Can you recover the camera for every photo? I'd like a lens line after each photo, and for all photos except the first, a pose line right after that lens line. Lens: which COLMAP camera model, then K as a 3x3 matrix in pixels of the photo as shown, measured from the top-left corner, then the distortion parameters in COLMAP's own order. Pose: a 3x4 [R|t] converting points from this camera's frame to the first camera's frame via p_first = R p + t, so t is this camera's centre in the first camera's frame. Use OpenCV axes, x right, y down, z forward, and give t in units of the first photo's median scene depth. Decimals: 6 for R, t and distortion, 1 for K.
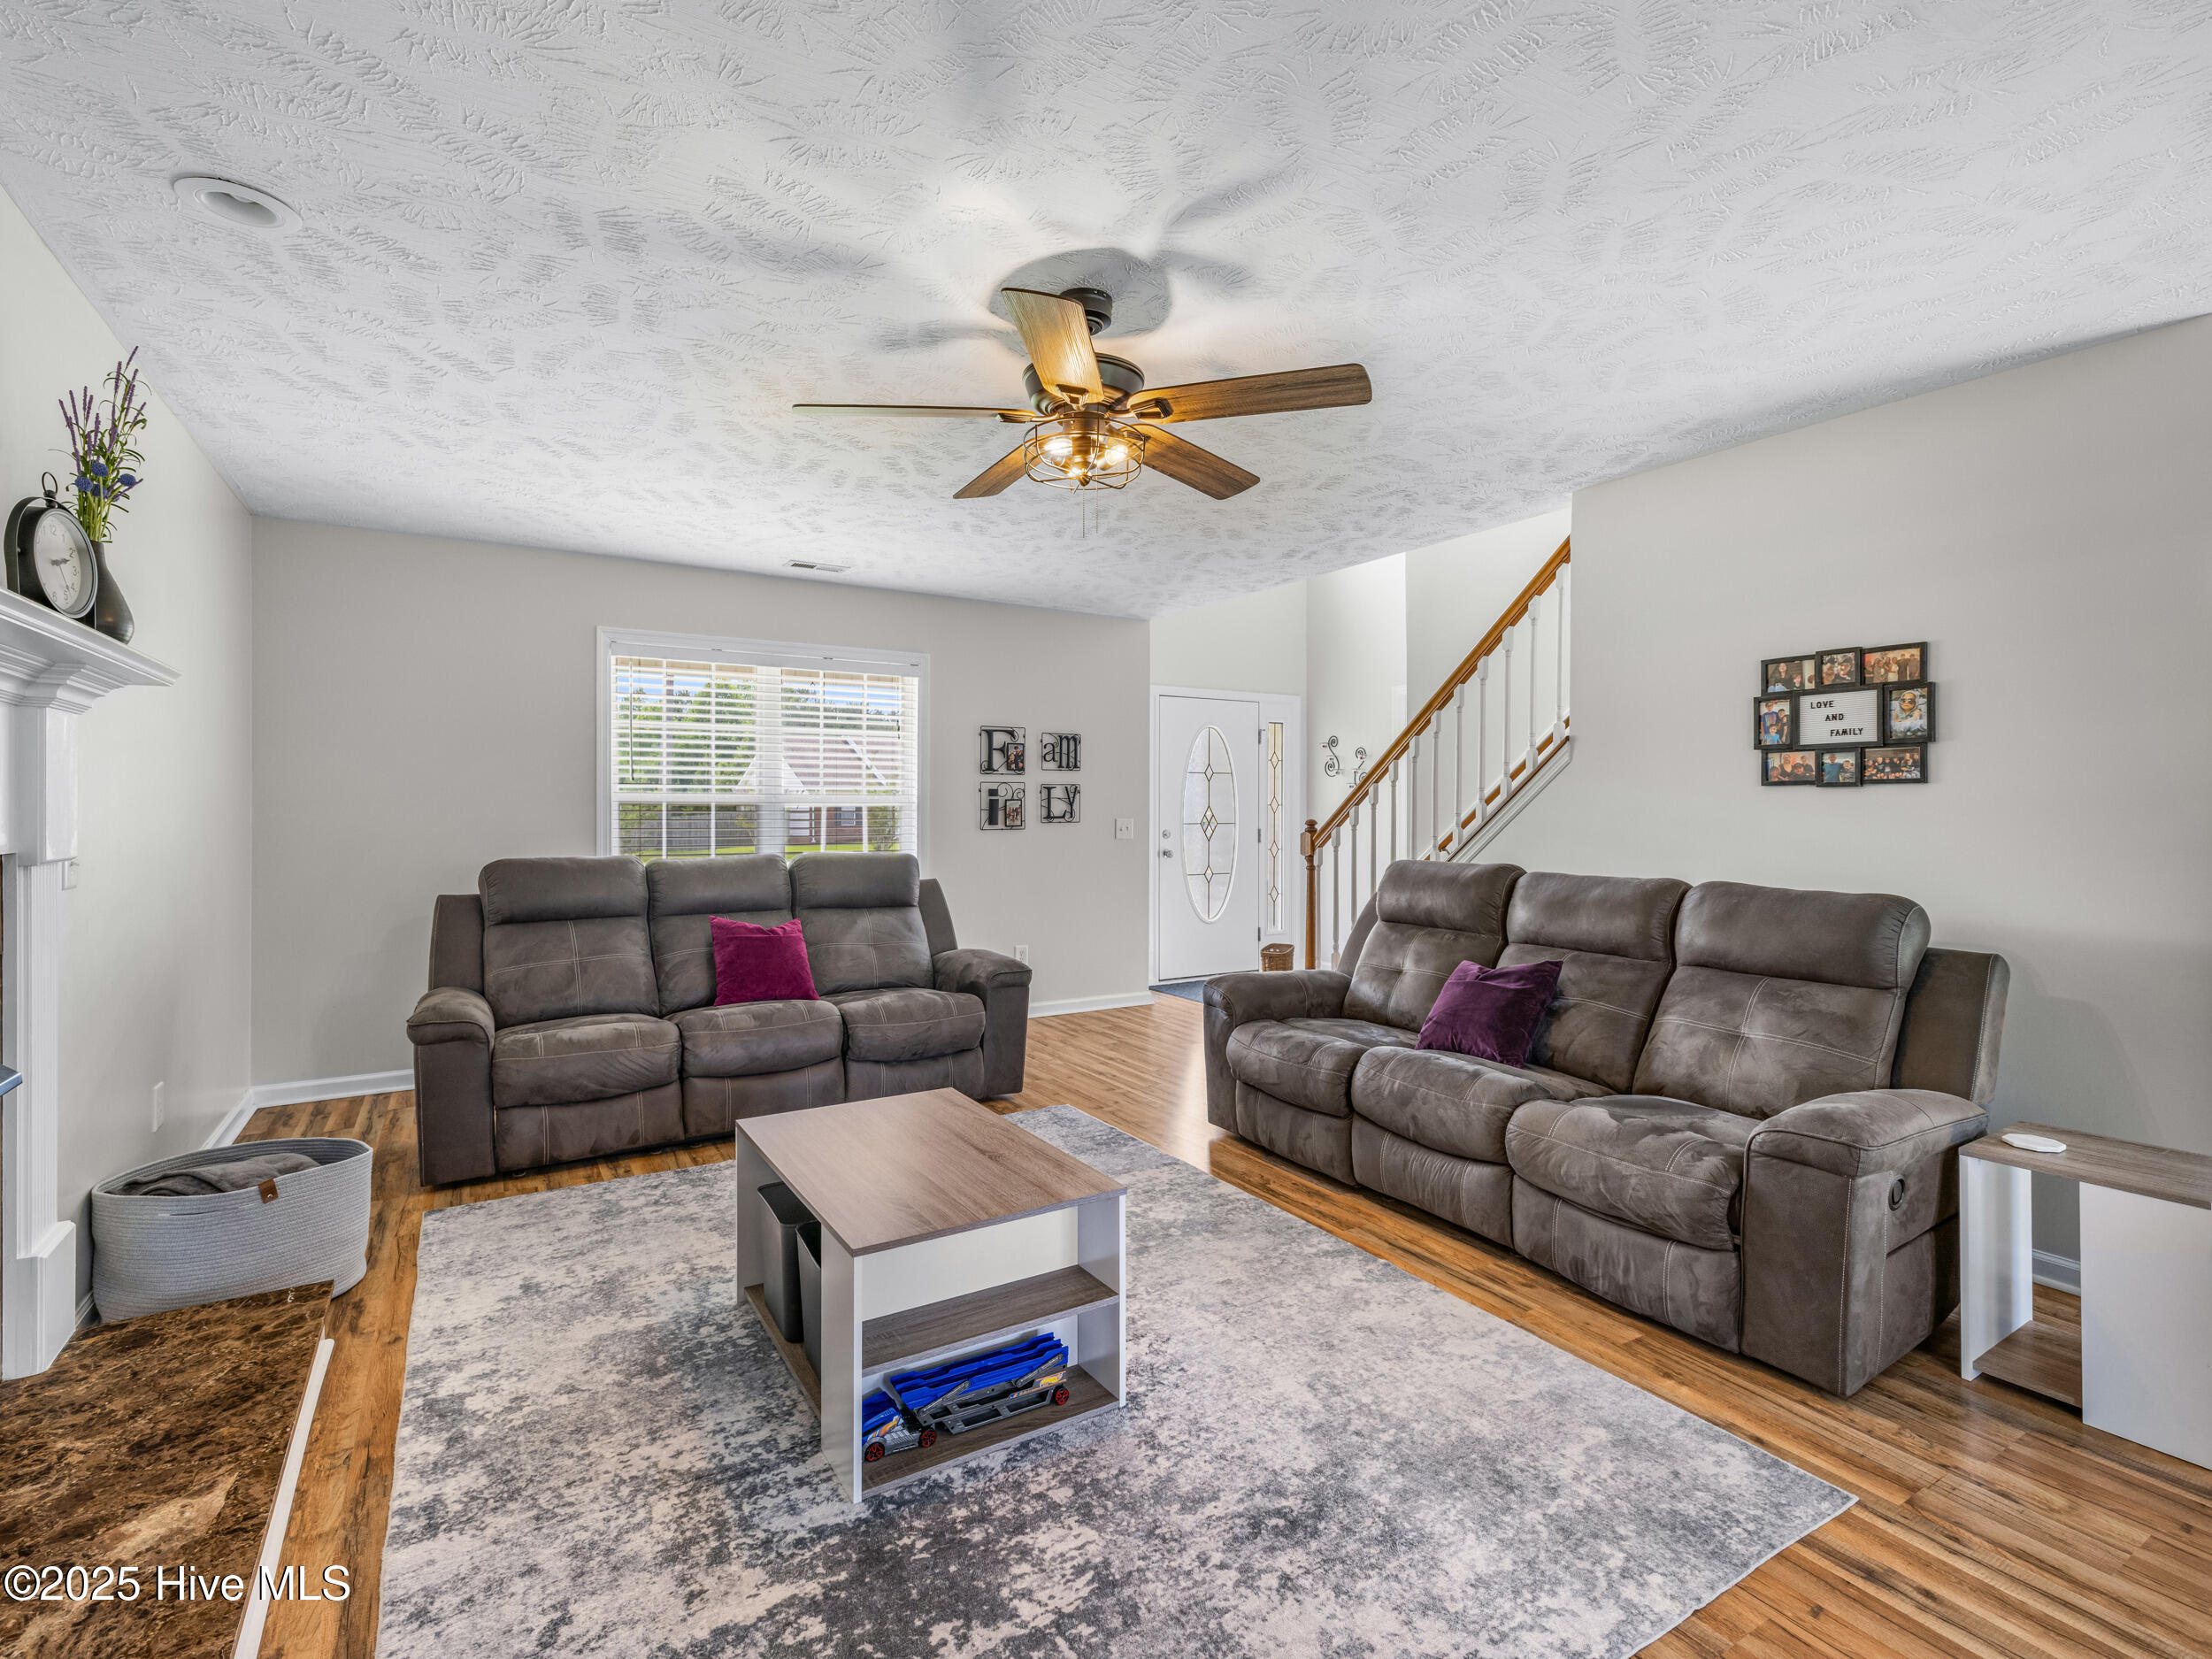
lens RADIAL K [[1028.3, 0, 1082.5], [0, 1028.3, 807.5], [0, 0, 1]] dist [0.001033, 0.000684]
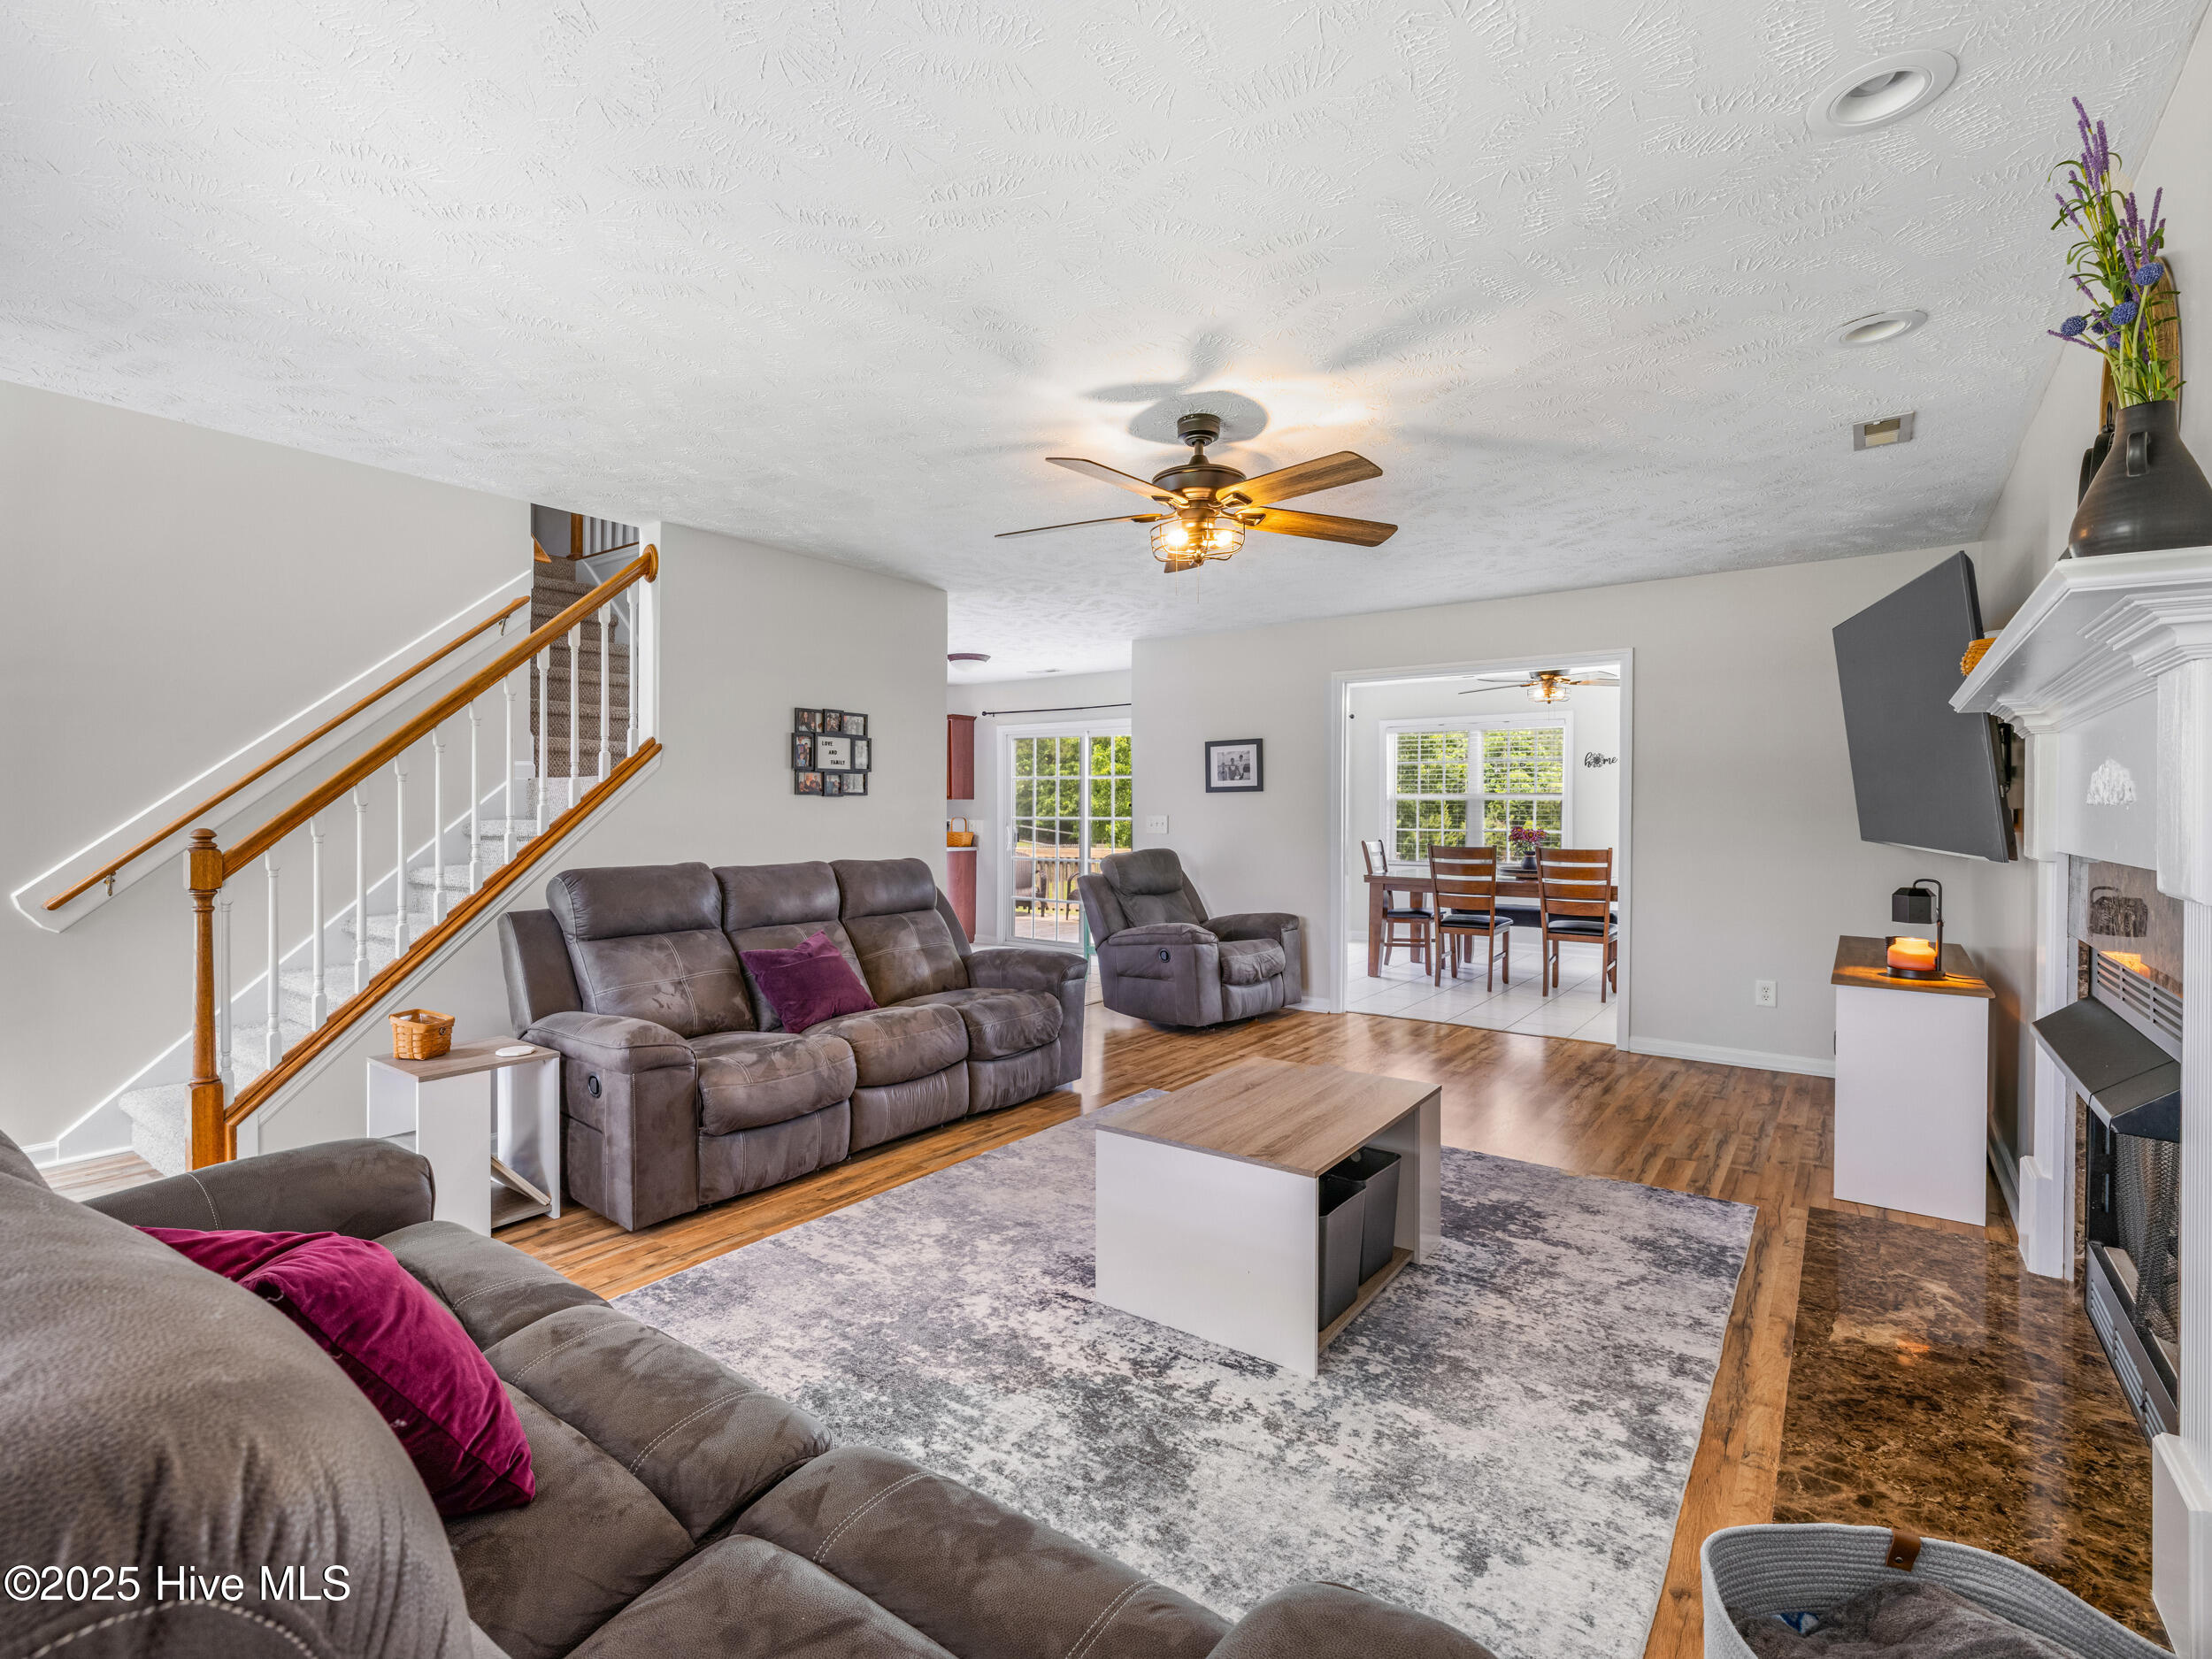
lens RADIAL K [[1028.3, 0, 1082.5], [0, 1028.3, 807.5], [0, 0, 1]] dist [0.001033, 0.000684]
pose [[-0.375984, 0.001347, 0.926625, -1.097244], [-0.001838, 0.999996, -0.002199, -0.000282], [-0.926624, -0.002530, -0.375980, 1.549049]]
